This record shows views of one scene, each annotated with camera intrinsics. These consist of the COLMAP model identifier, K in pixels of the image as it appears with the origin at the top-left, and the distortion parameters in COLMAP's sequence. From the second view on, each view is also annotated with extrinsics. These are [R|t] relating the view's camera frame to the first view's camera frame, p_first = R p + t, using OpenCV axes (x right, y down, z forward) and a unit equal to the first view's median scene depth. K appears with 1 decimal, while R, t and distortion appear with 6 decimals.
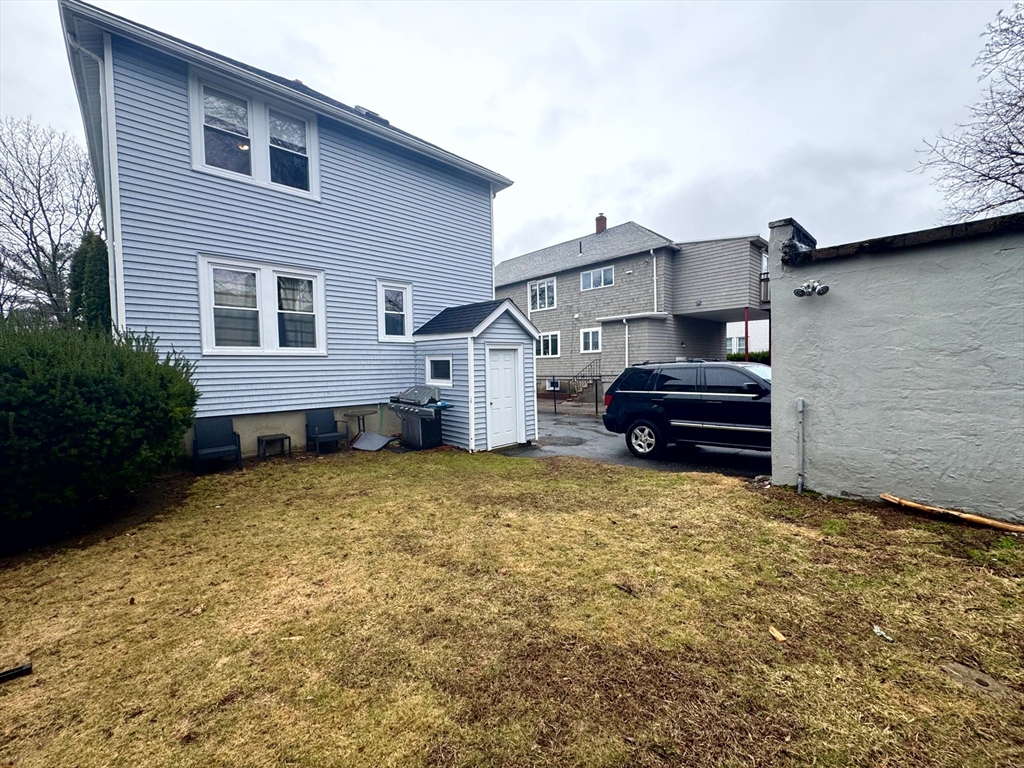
lens RADIAL K [[408.6, 0, 511.8], [0, 408.6, 381.4], [0, 0, 1]] dist [-0.001315, -0.000331]
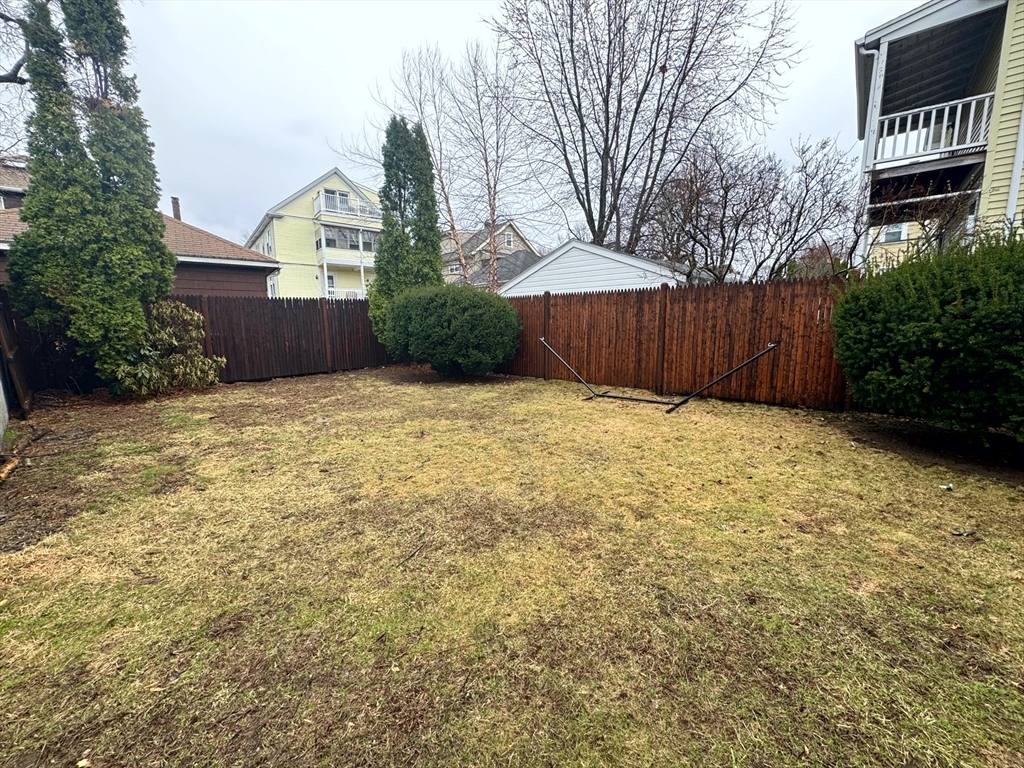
lens RADIAL K [[408.6, 0, 511.8], [0, 408.6, 381.4], [0, 0, 1]] dist [-0.001315, -0.000331]
pose [[-0.994028, 0.044152, -0.099798, 0.046550], [0.025558, 0.983254, 0.180438, -0.002122], [0.106093, 0.176810, -0.978510, 1.587954]]
